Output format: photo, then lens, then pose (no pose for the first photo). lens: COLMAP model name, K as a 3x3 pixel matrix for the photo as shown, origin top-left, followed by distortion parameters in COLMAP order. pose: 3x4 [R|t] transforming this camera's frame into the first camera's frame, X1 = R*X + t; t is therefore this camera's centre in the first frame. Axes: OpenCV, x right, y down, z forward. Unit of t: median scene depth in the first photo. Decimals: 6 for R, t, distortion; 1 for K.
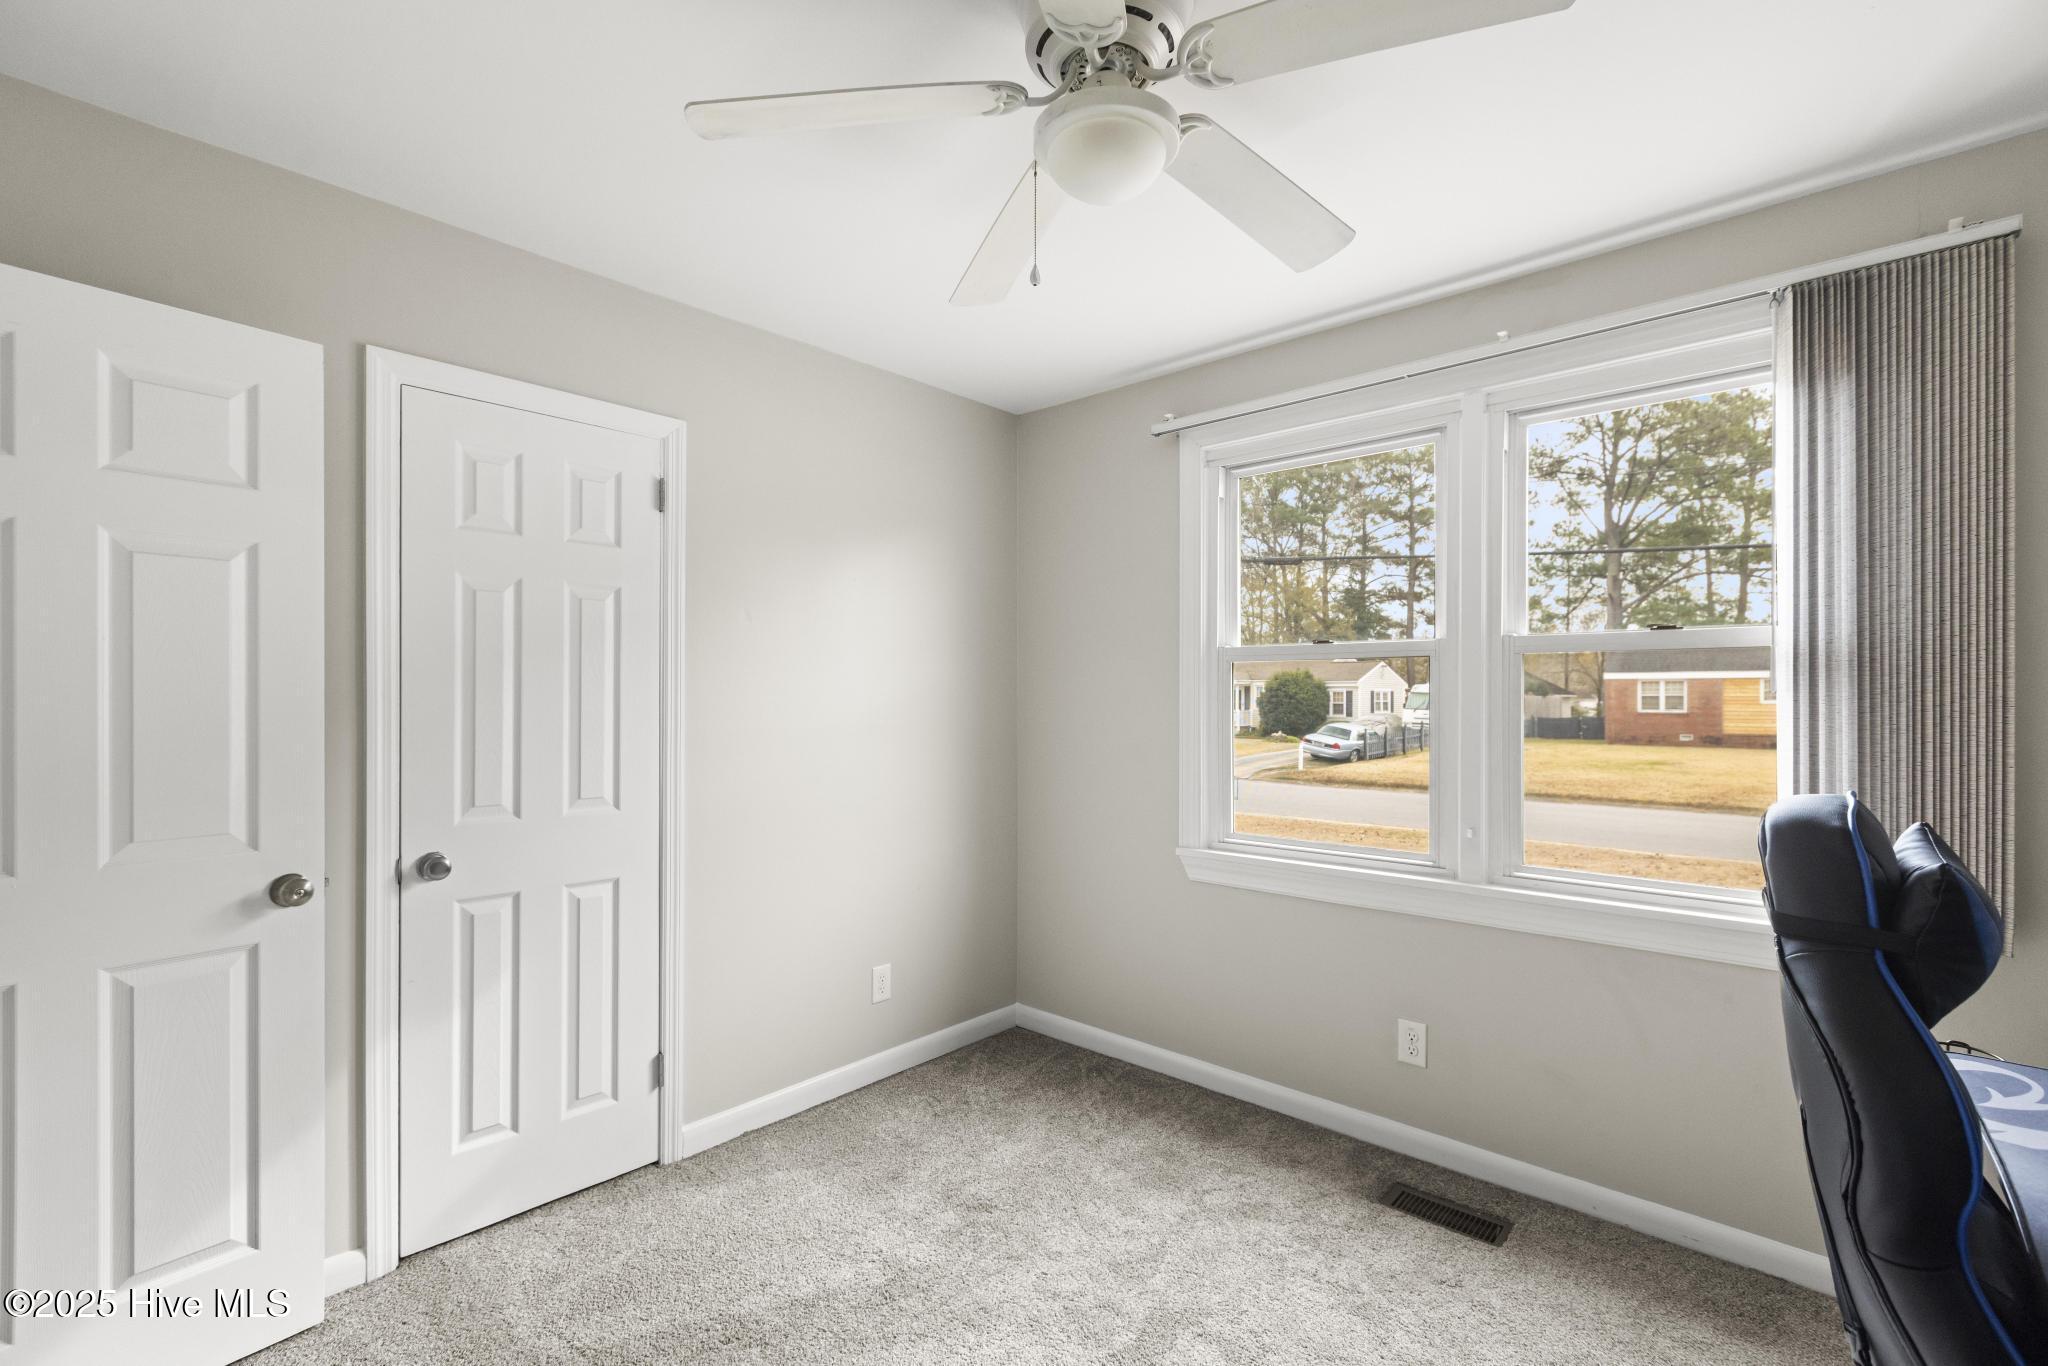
lens RADIAL K [[905.0, 0, 1027.2], [0, 905.0, 665.2], [0, 0, 1]] dist [-0.000339, -0.000276]
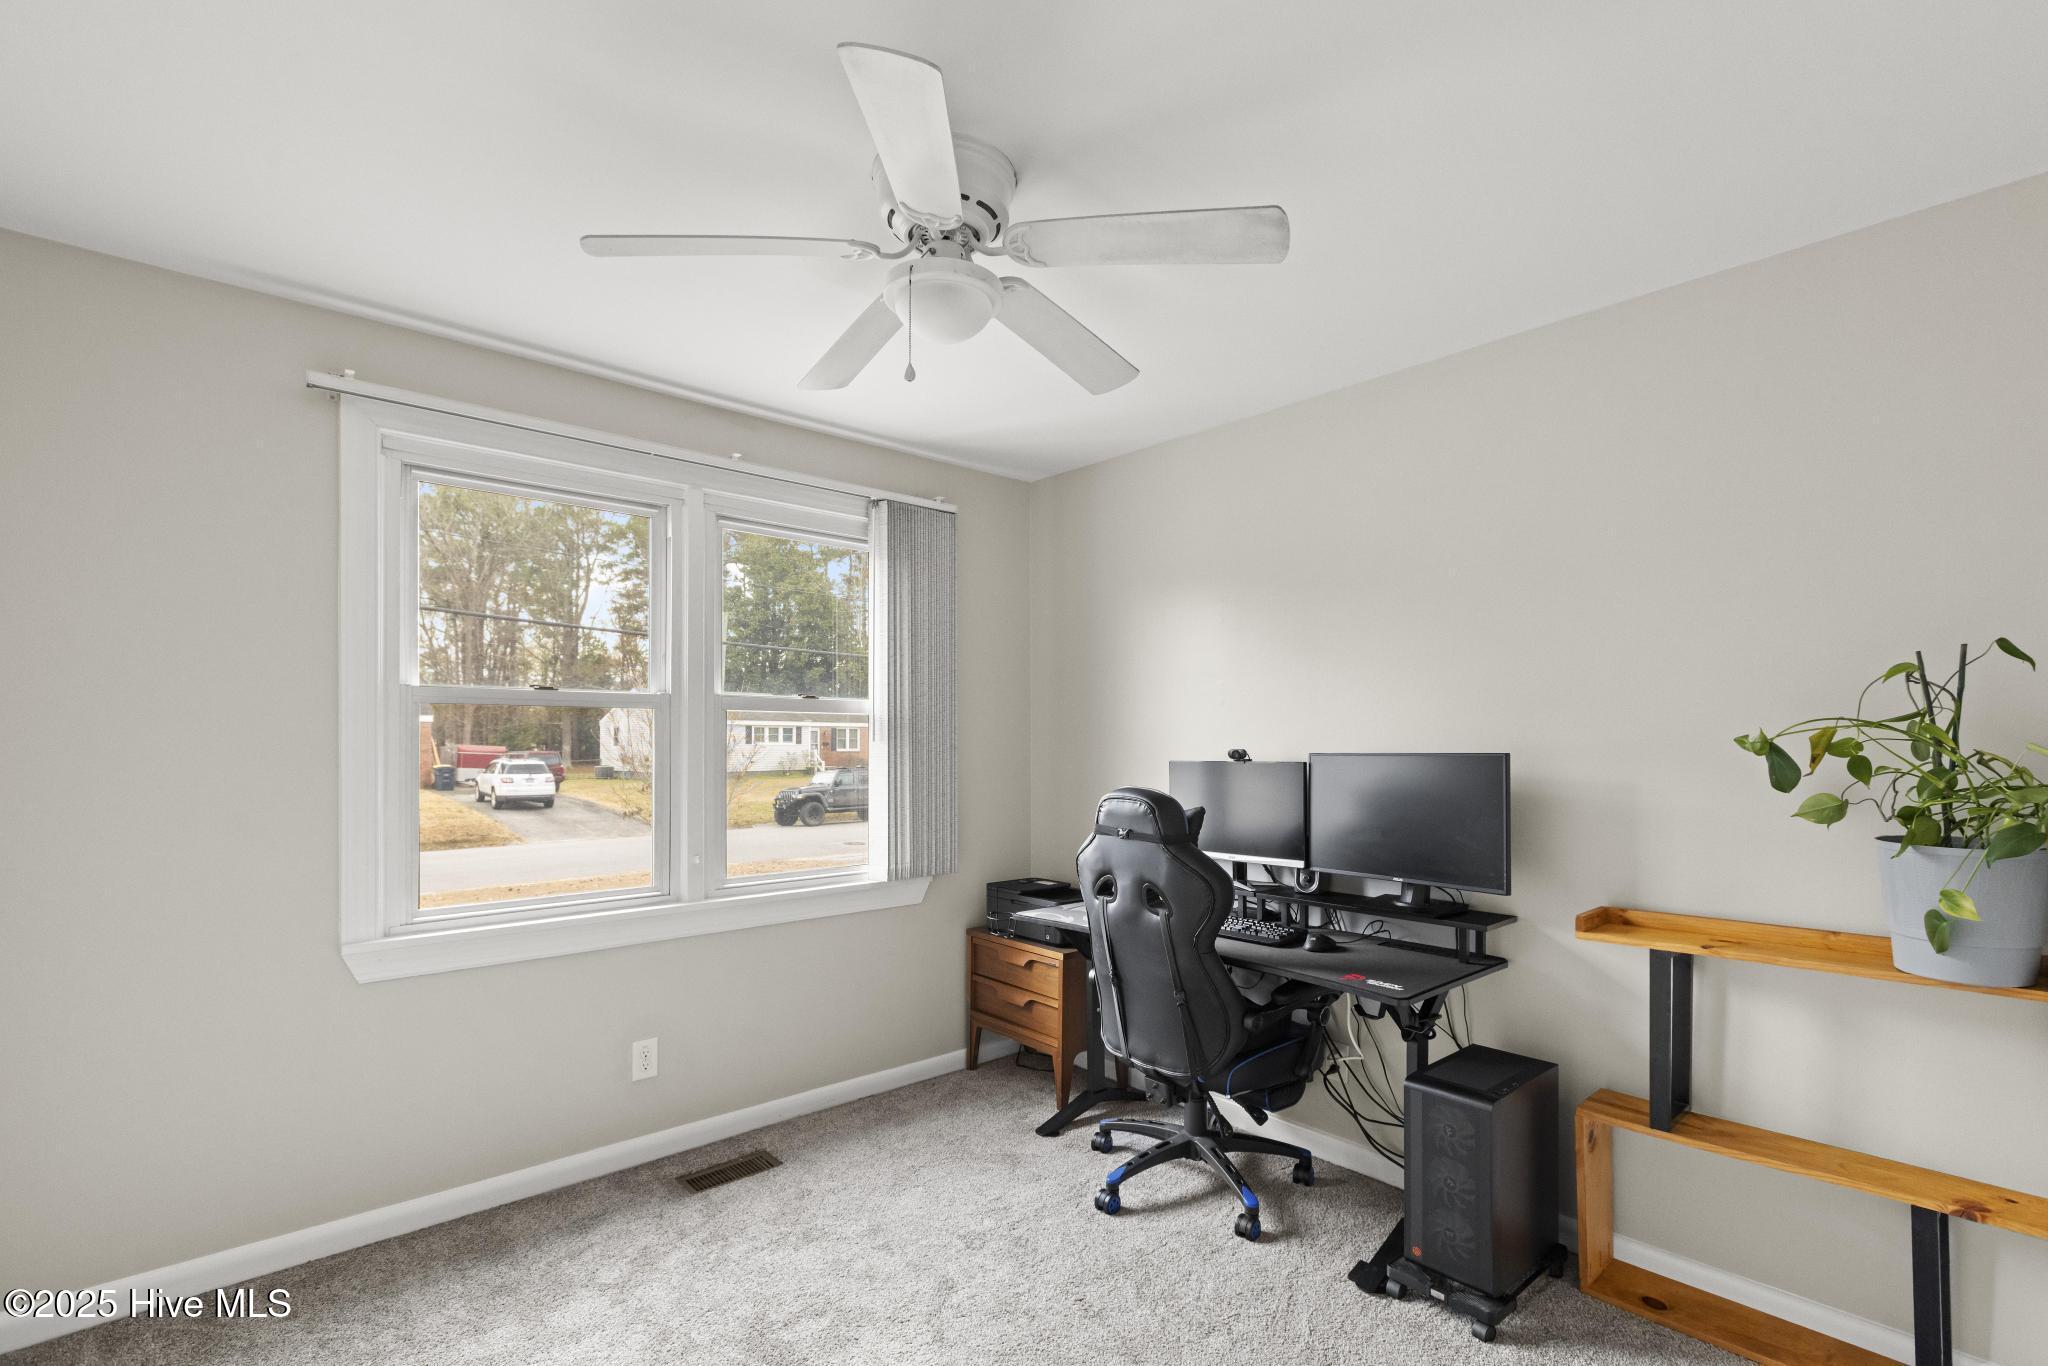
lens RADIAL K [[936.1, 0, 1016.2], [0, 936.1, 703.2], [0, 0, 1]] dist [-0.000092, -0.000236]
pose [[0.107247, 0.039628, 0.993442, -0.697054], [-0.032343, 0.998816, -0.036350, 0.011784], [-0.993706, -0.028232, 0.108401, 0.455676]]
